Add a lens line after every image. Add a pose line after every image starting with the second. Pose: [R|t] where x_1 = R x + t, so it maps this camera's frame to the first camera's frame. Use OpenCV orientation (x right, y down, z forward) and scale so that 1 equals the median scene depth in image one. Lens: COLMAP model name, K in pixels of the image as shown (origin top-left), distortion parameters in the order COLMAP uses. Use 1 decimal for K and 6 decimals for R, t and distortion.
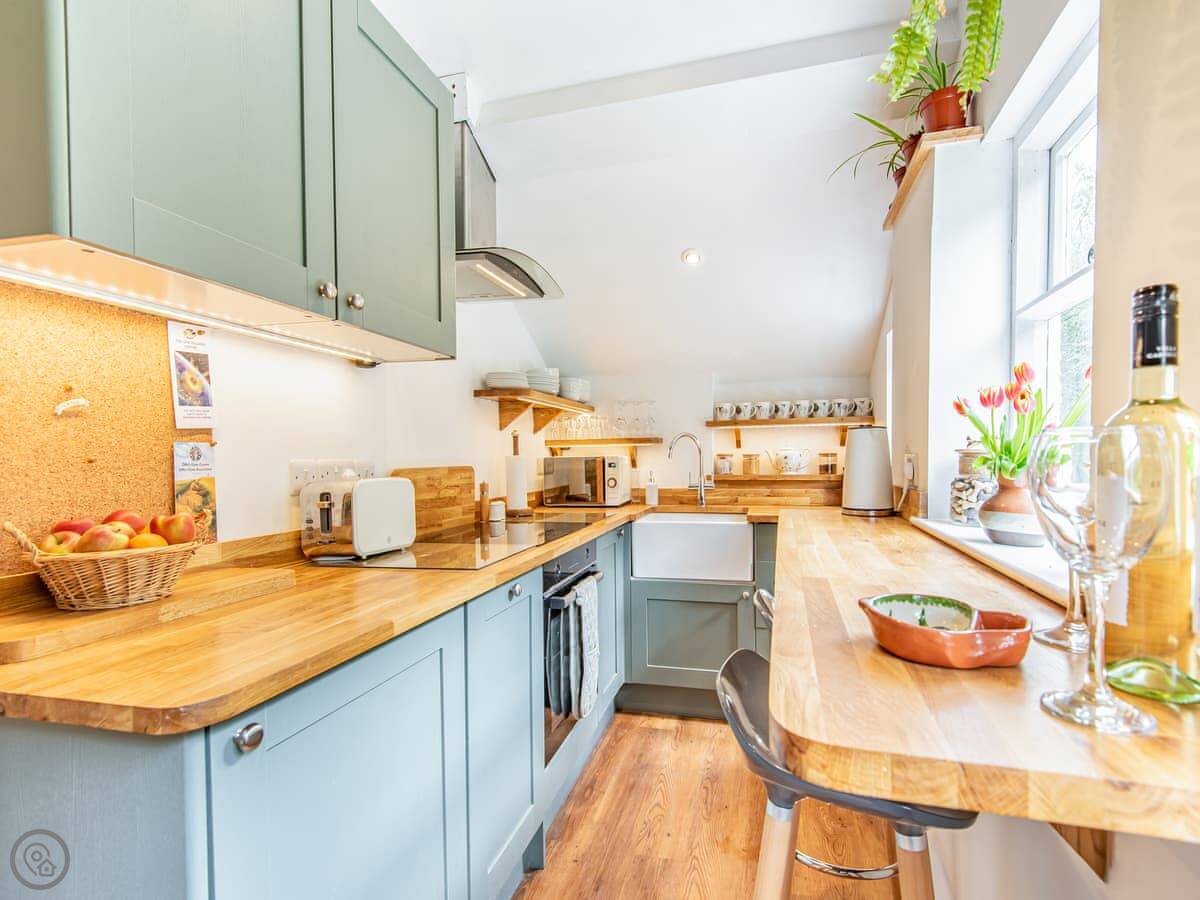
lens RADIAL K [[553.7, 0, 603.8], [0, 553.7, 456.6], [0, 0, 1]] dist [-0.028979, -0.003827]
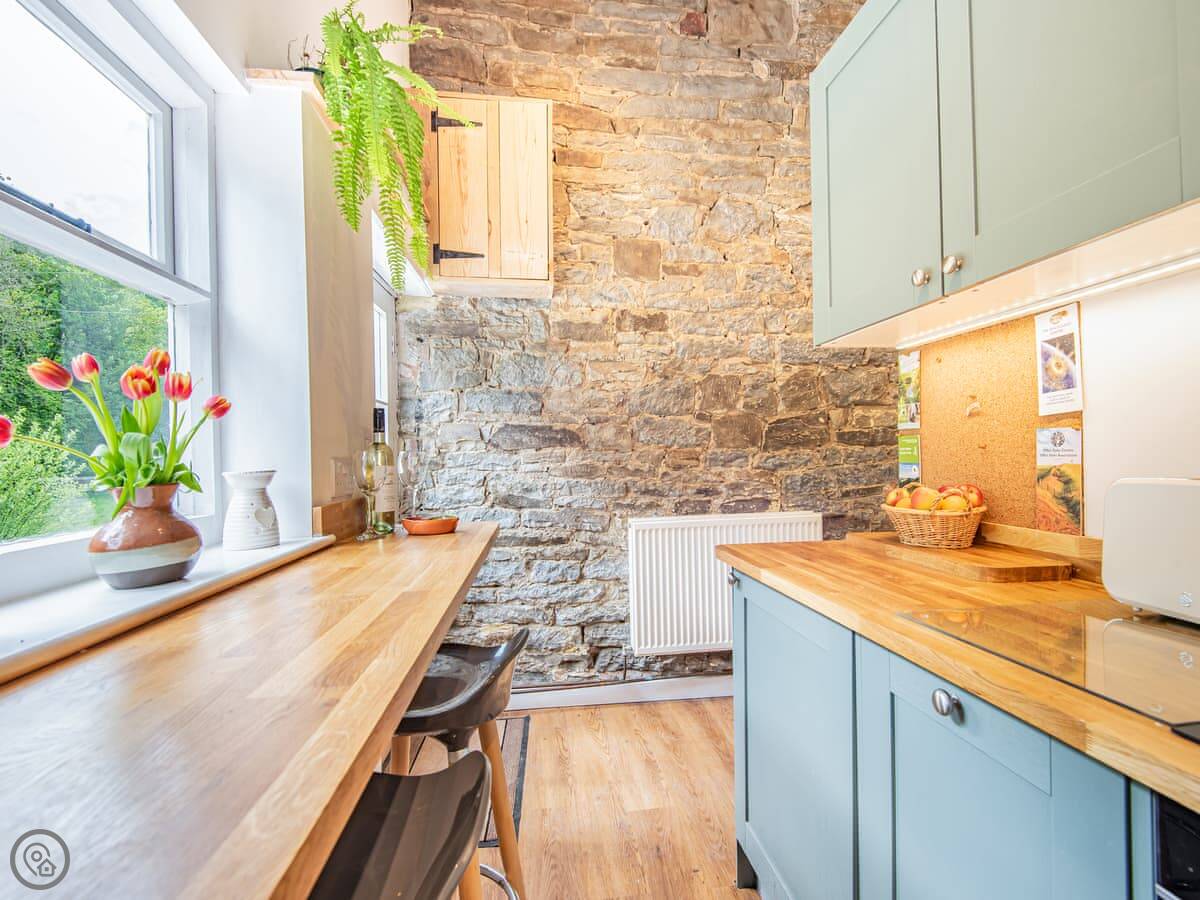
lens RADIAL K [[553.7, 0, 606.8], [0, 553.7, 453.9], [0, 0, 1]] dist [-0.028979, -0.003827]
pose [[-0.910529, 0.026404, -0.412601, 0.388577], [0.026657, 0.999631, 0.005144, -0.005653], [0.412585, -0.006315, -0.910897, 1.513111]]
